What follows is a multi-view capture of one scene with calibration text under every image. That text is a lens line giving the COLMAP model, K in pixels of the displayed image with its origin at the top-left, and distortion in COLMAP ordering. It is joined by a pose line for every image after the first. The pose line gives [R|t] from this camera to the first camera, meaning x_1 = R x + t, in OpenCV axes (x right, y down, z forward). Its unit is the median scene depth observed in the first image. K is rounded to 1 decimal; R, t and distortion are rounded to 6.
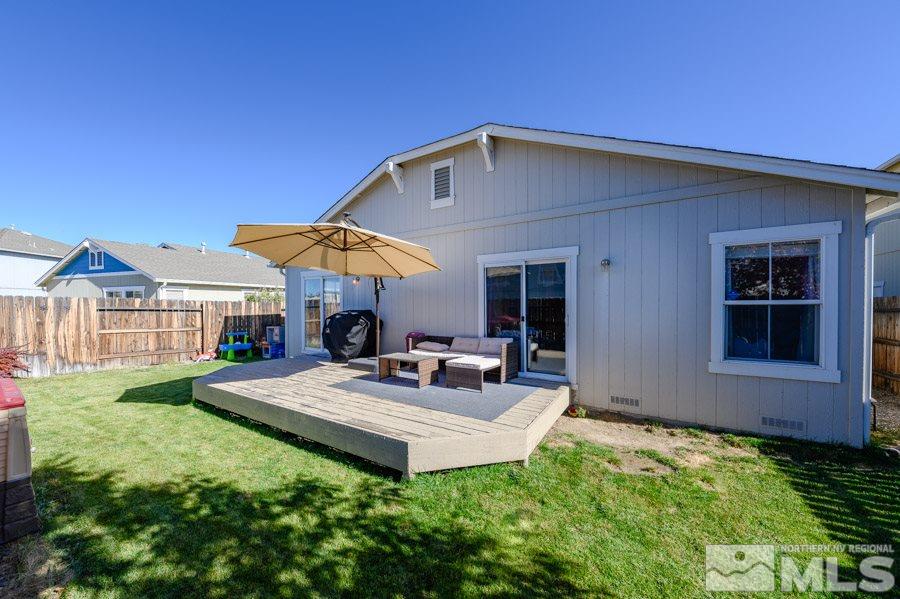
lens RADIAL K [[322.9, 0, 447.8], [0, 322.9, 306.9], [0, 0, 1]] dist [0.000000, -0.000075]
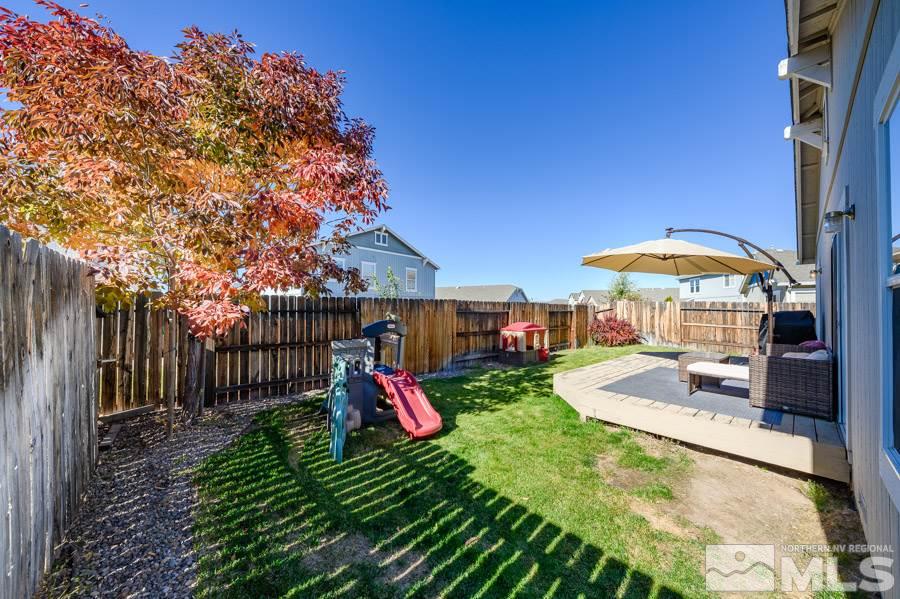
lens RADIAL K [[322.9, 0, 447.8], [0, 322.9, 306.9], [0, 0, 1]] dist [0.000000, -0.000075]
pose [[-0.272387, -0.003252, -0.962182, 0.785717], [-0.010032, 0.999950, -0.000540, 0.009957], [0.962136, 0.009505, -0.272406, 0.378701]]
